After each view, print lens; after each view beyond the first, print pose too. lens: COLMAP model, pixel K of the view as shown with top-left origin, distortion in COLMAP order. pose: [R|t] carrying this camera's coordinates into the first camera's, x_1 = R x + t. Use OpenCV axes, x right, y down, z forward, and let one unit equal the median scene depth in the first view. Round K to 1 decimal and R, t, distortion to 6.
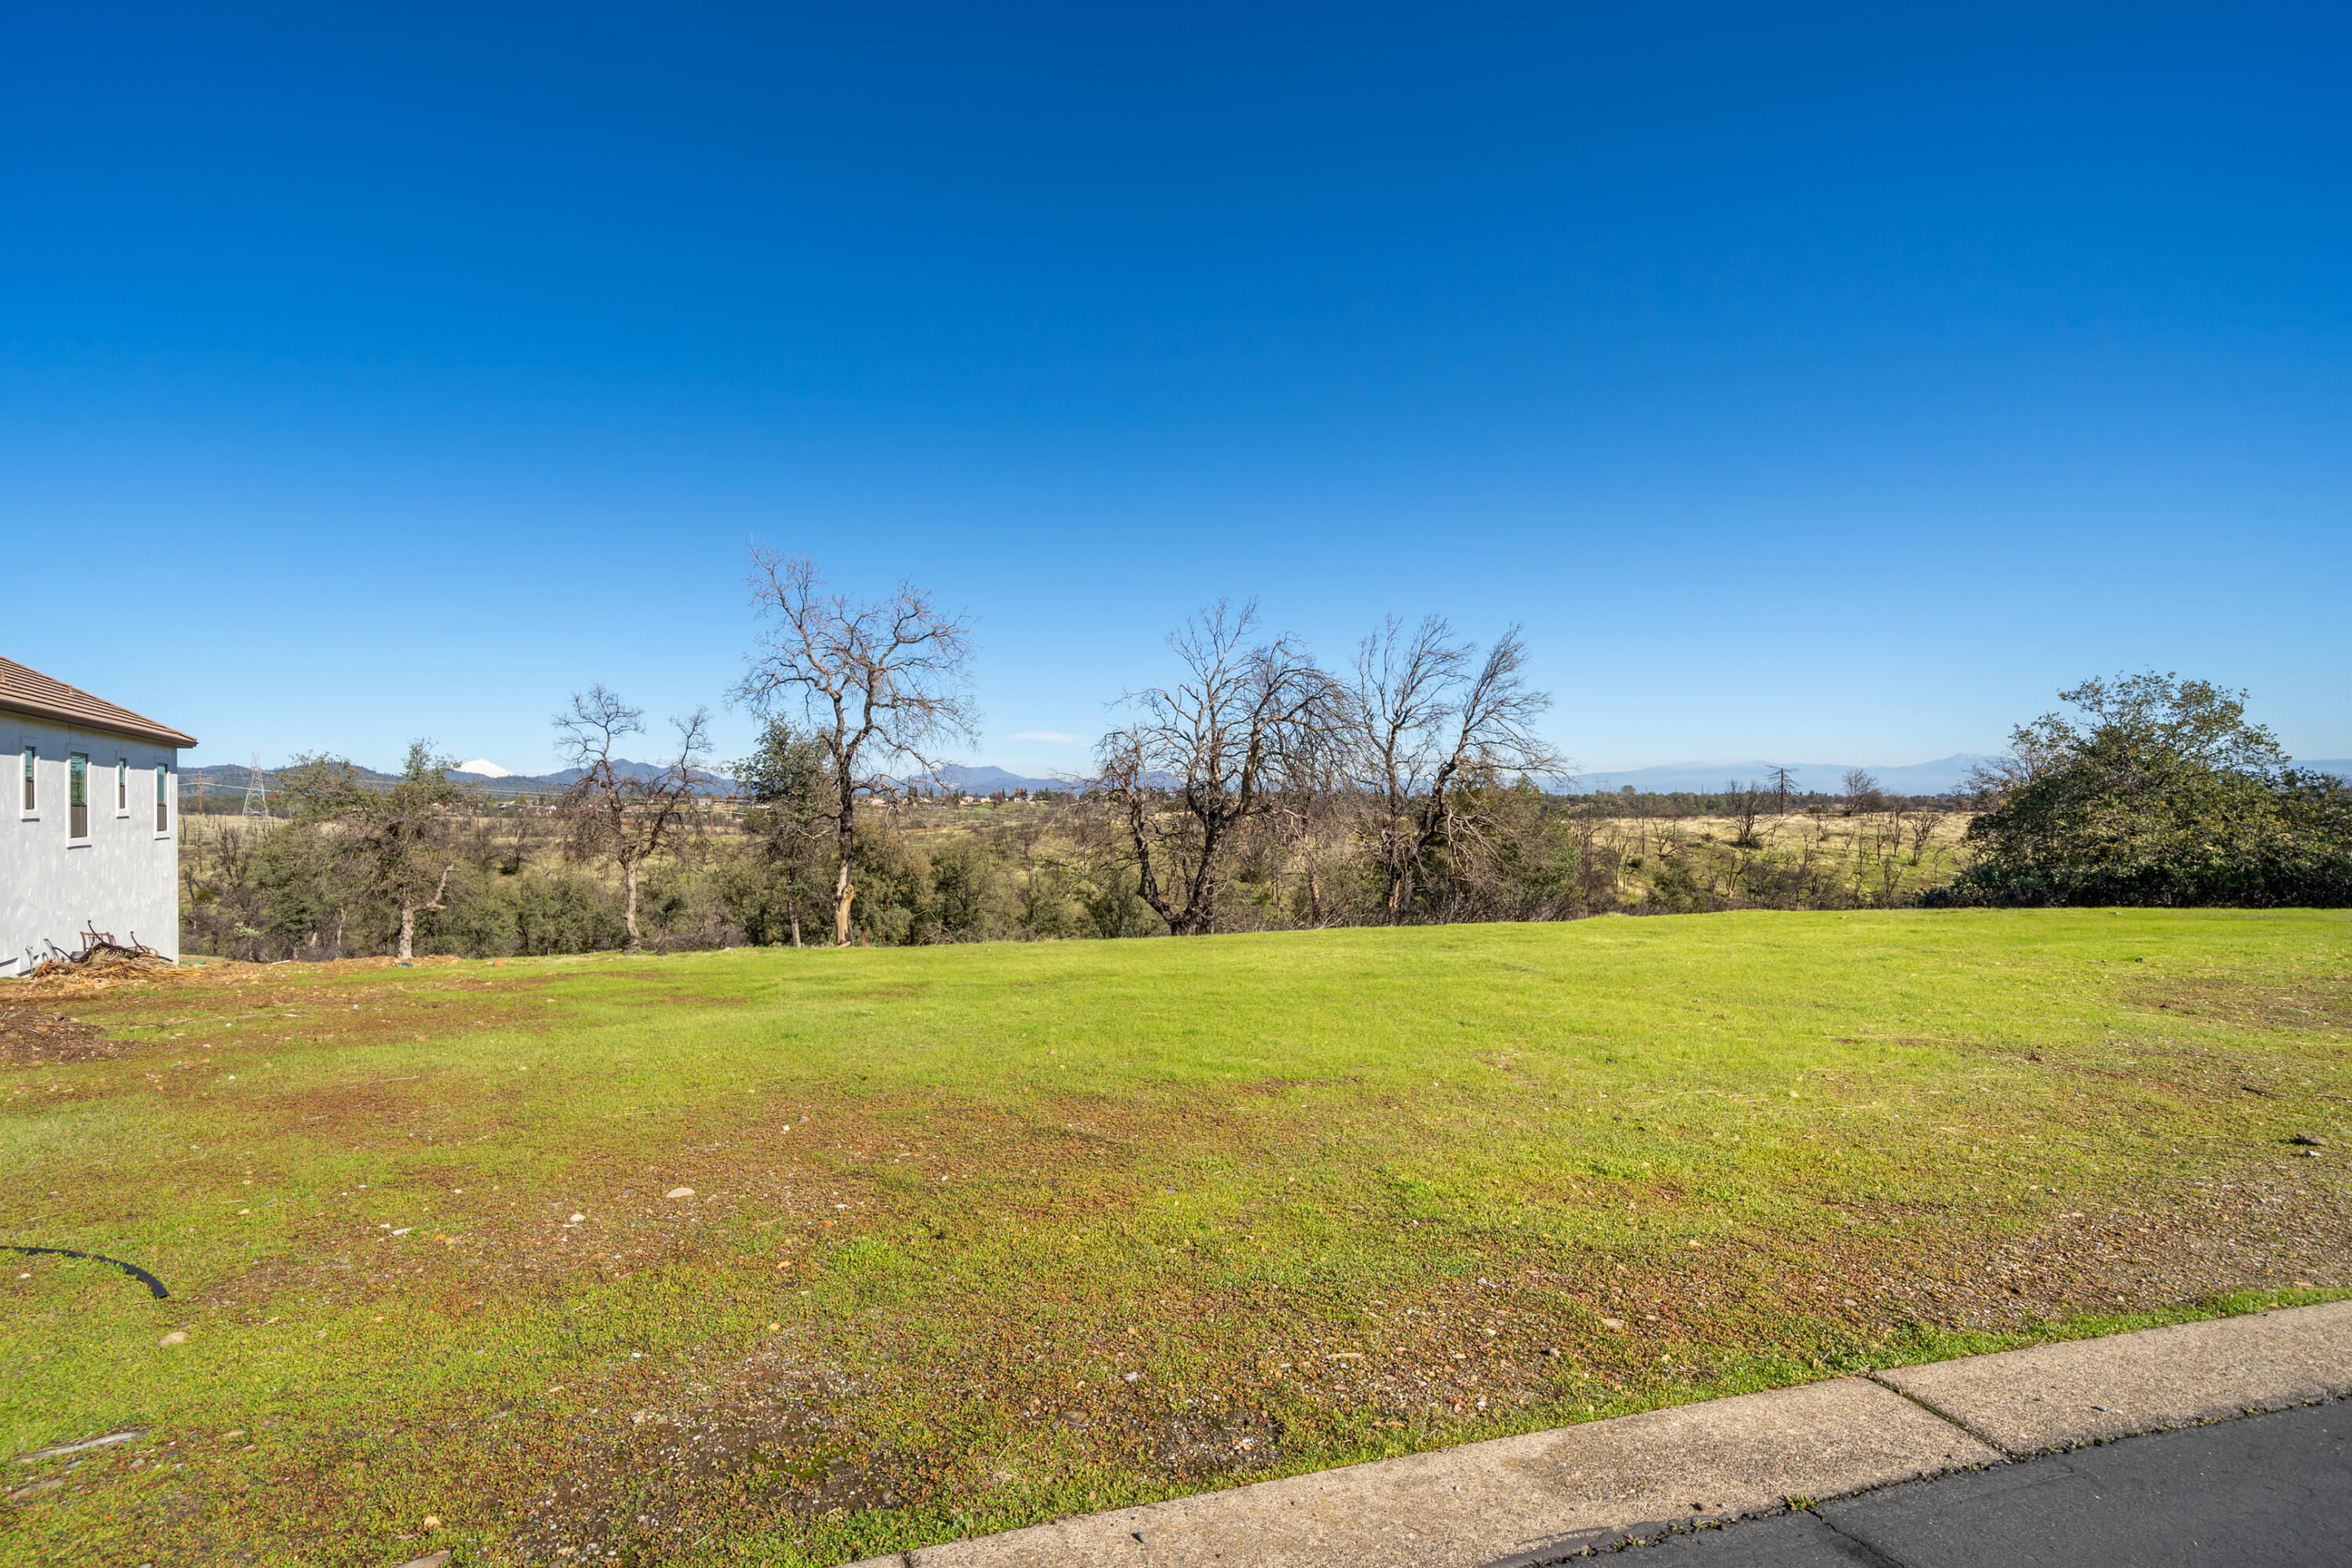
lens RADIAL K [[1045.1, 0, 1125.2], [0, 1045.1, 798.3], [0, 0, 1]] dist [-0.004363, 0.000180]
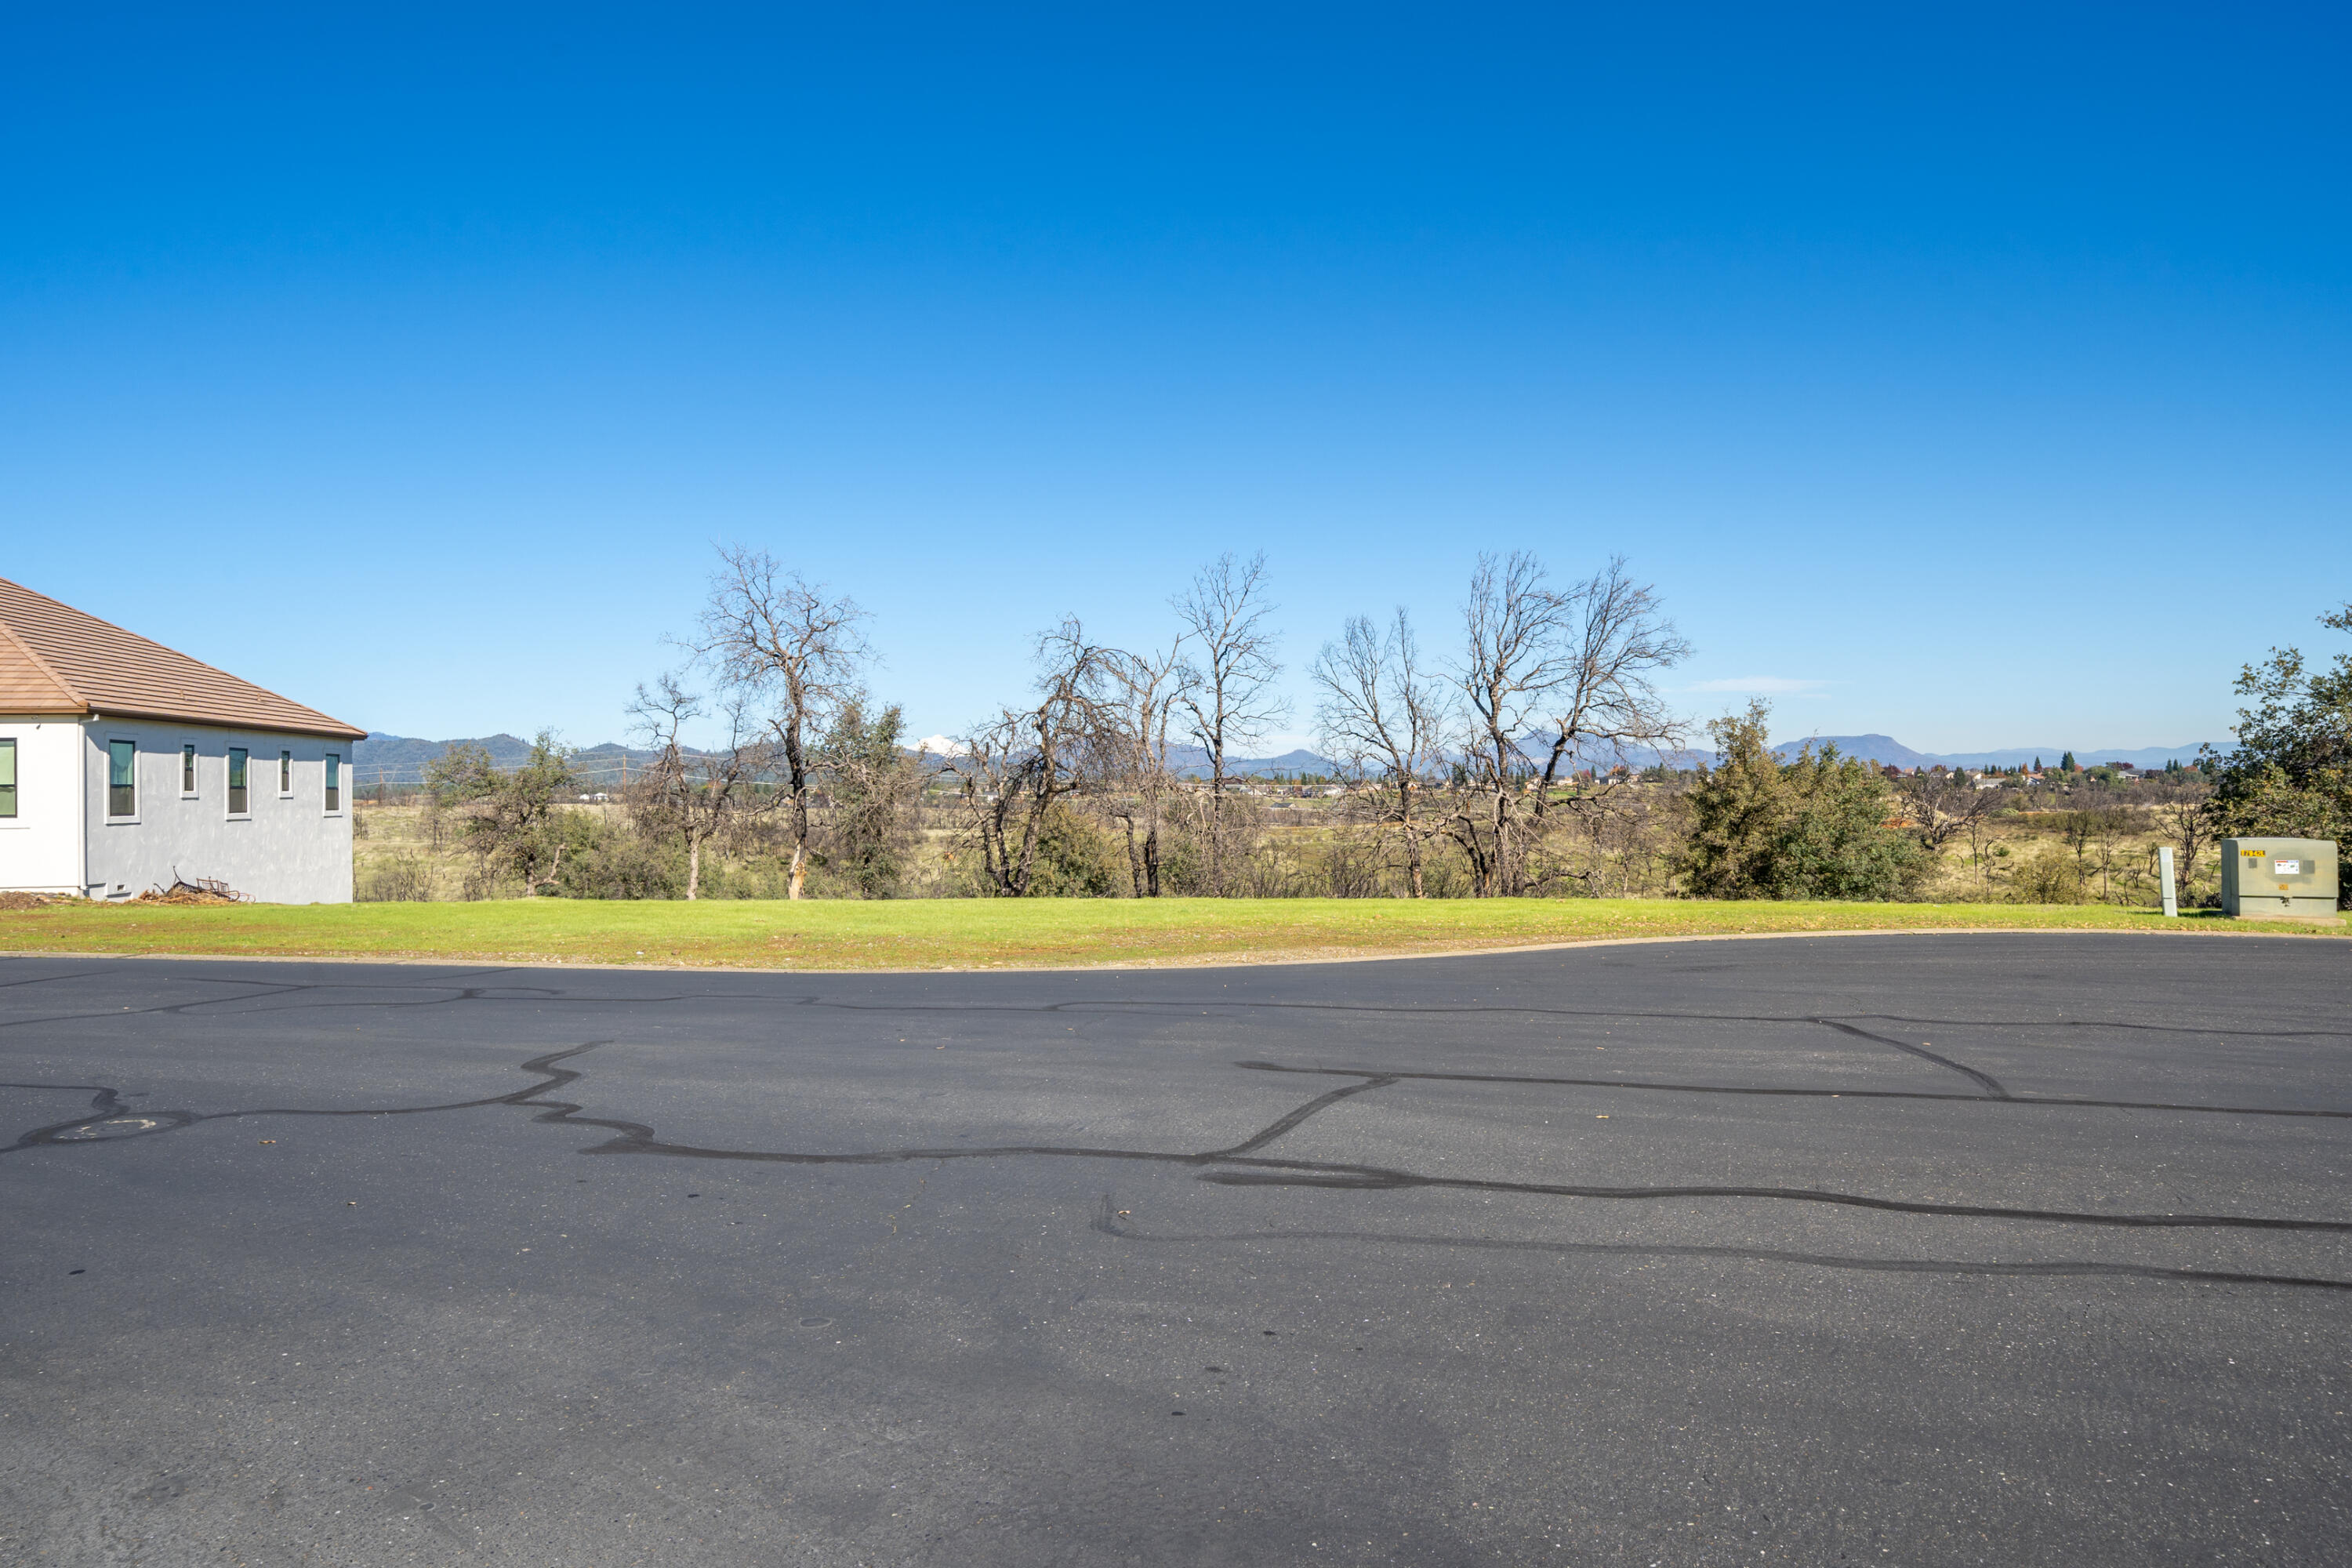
lens RADIAL K [[1508.4, 0, 1187.9], [0, 1508.4, 766.2], [0, 0, 1]] dist [0.006226, 0.001895]
pose [[0.929199, -0.010335, -0.369435, 0.536891], [0.006816, 0.999918, -0.010830, 0.005178], [0.369517, 0.007545, 0.929193, -0.214792]]
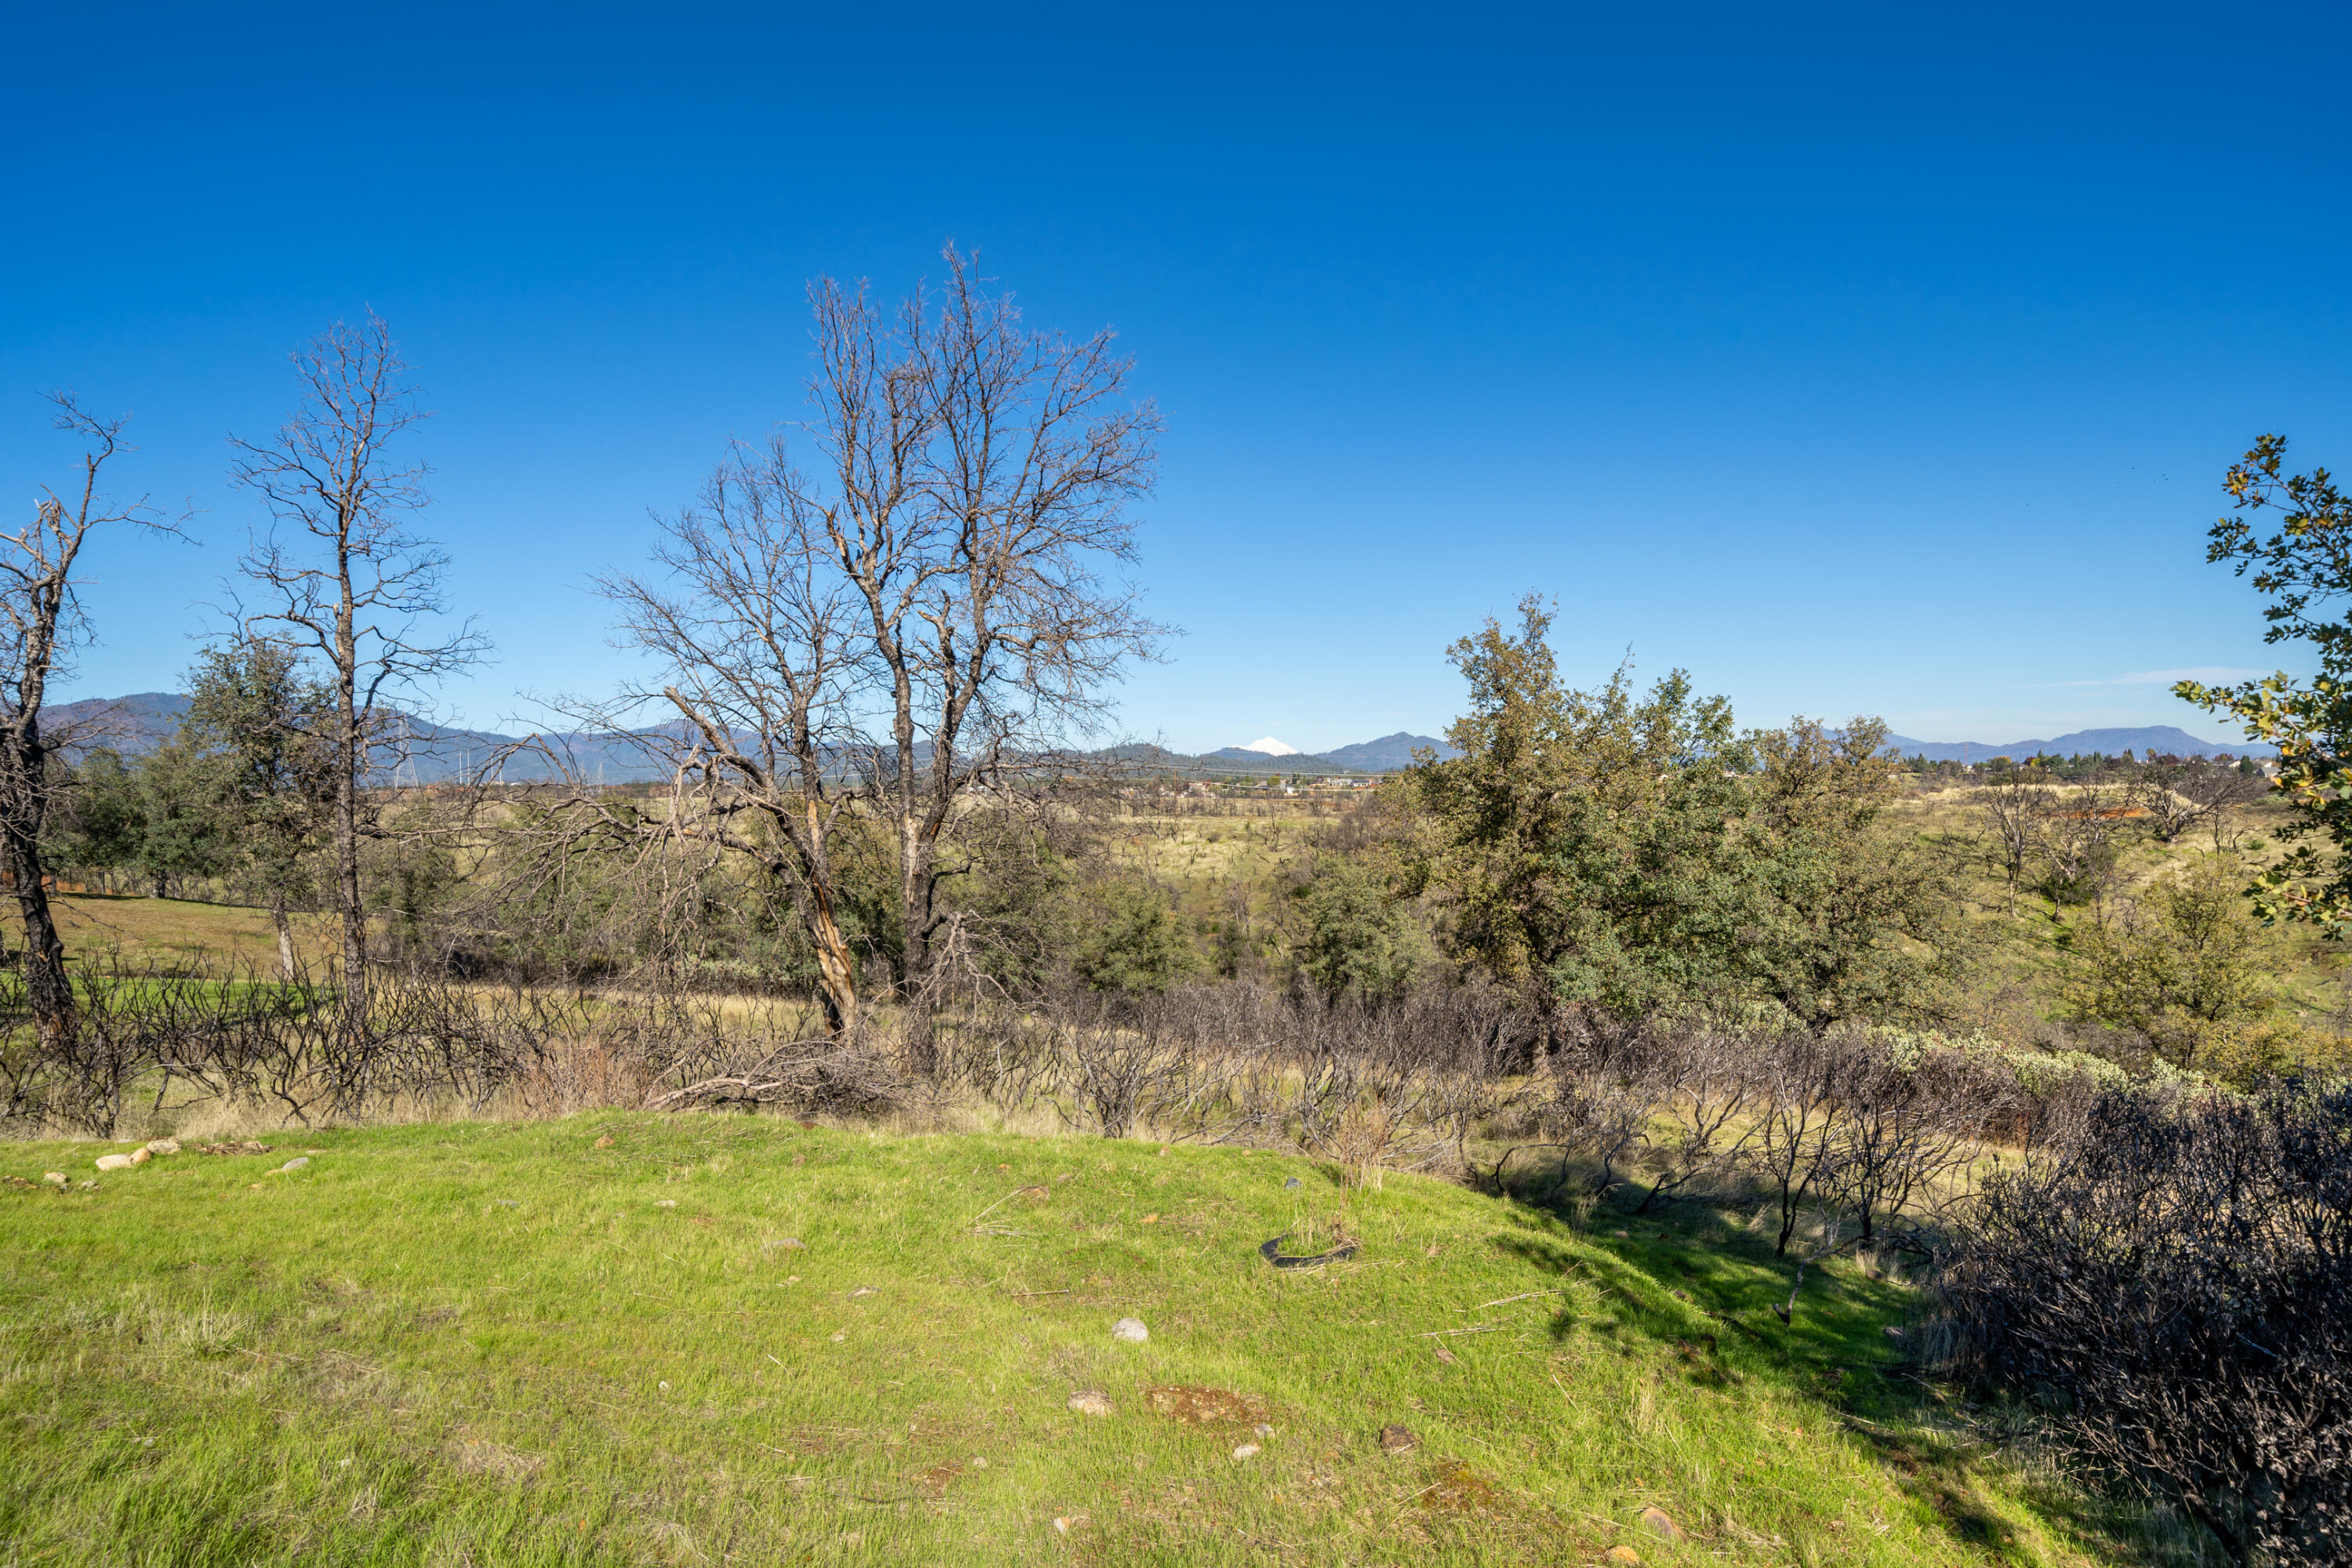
lens RADIAL K [[1272.8, 0, 1153.3], [0, 1272.8, 787.2], [0, 0, 1]] dist [0.001799, -0.000855]
pose [[0.815864, -0.006488, -0.578207, 0.762442], [0.012265, 0.999906, 0.006087, 0.027765], [0.578113, -0.012058, 0.815867, 0.715194]]
